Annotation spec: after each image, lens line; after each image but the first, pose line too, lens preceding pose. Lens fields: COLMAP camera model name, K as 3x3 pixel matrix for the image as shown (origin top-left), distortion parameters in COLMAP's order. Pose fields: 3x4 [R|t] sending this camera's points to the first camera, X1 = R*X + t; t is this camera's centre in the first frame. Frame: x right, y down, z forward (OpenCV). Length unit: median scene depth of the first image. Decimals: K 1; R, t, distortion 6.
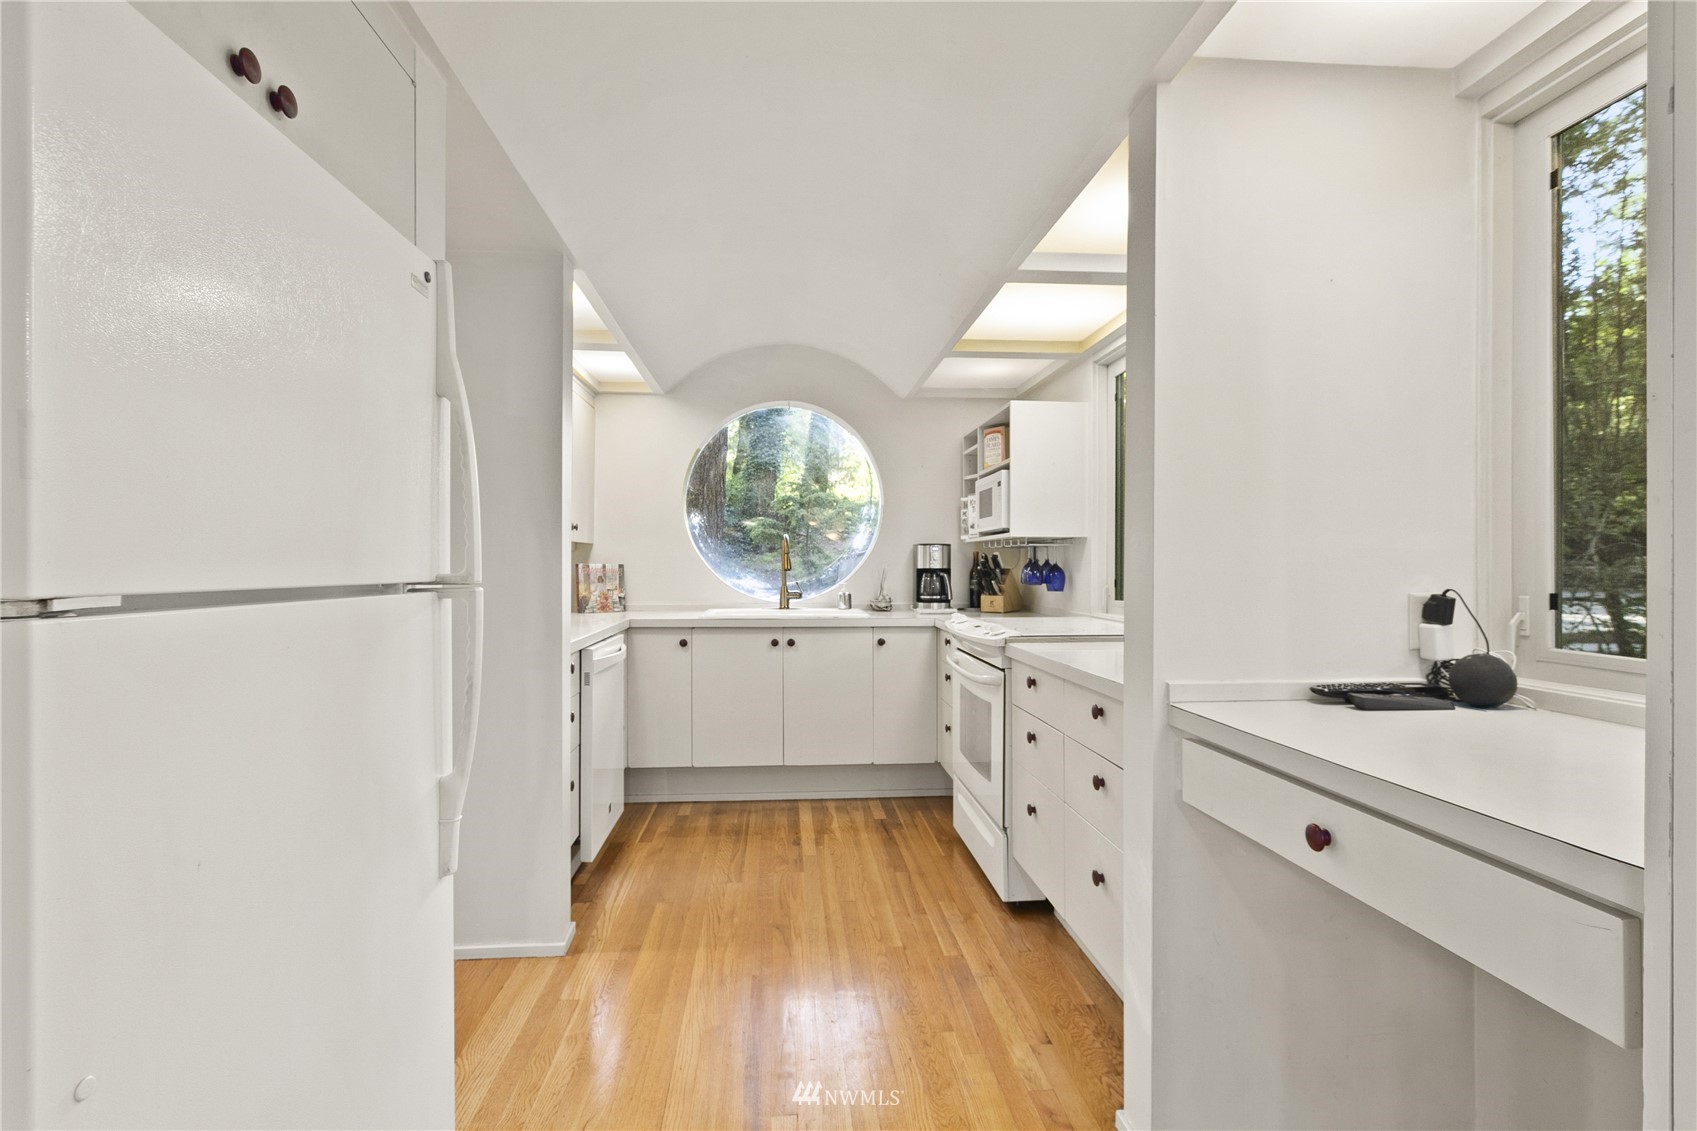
lens RADIAL K [[773.3, 0, 848.0], [0, 773.3, 563.7], [0, 0, 1]] dist [0.000383, -0.000036]
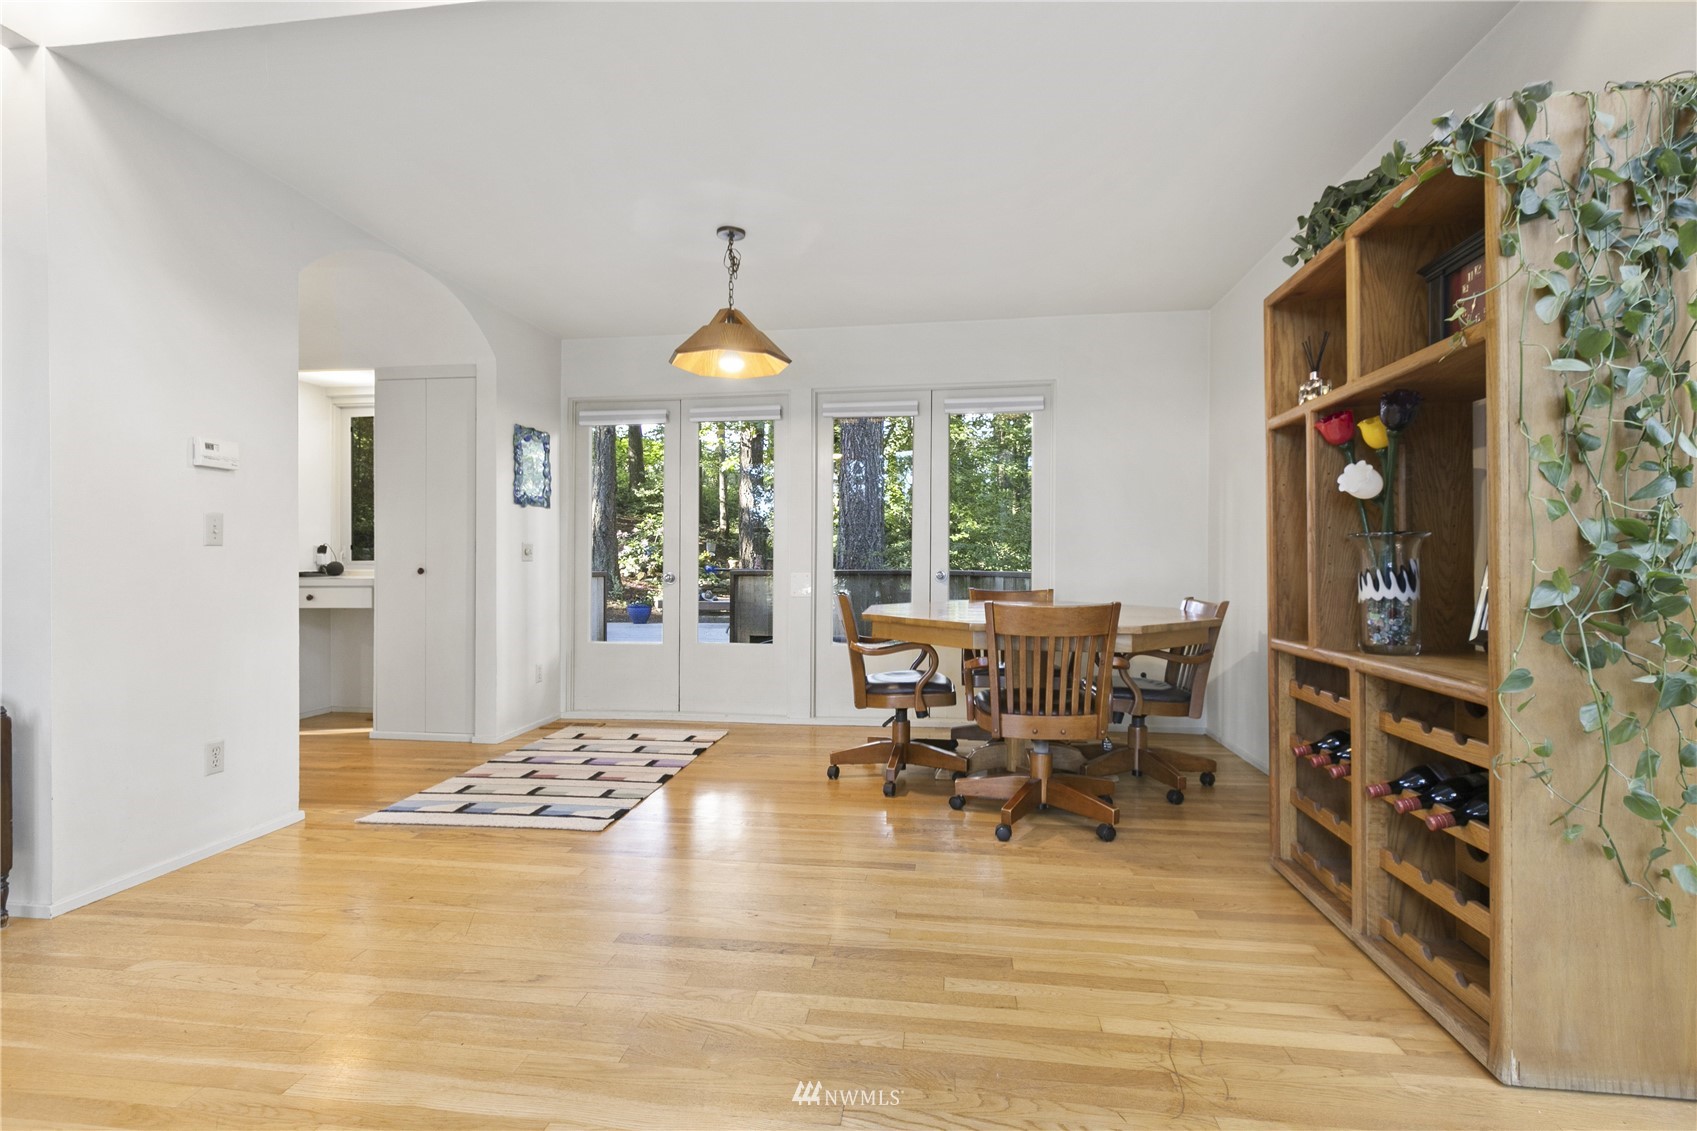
lens RADIAL K [[773.3, 0, 849.6], [0, 773.3, 559.2], [0, 0, 1]] dist [0.000383, -0.000036]
pose [[0.205593, 0.004947, 0.978625, -2.168785], [-0.003691, 0.999984, -0.004280, 0.114143], [-0.978631, -0.002732, 0.205608, -2.042640]]
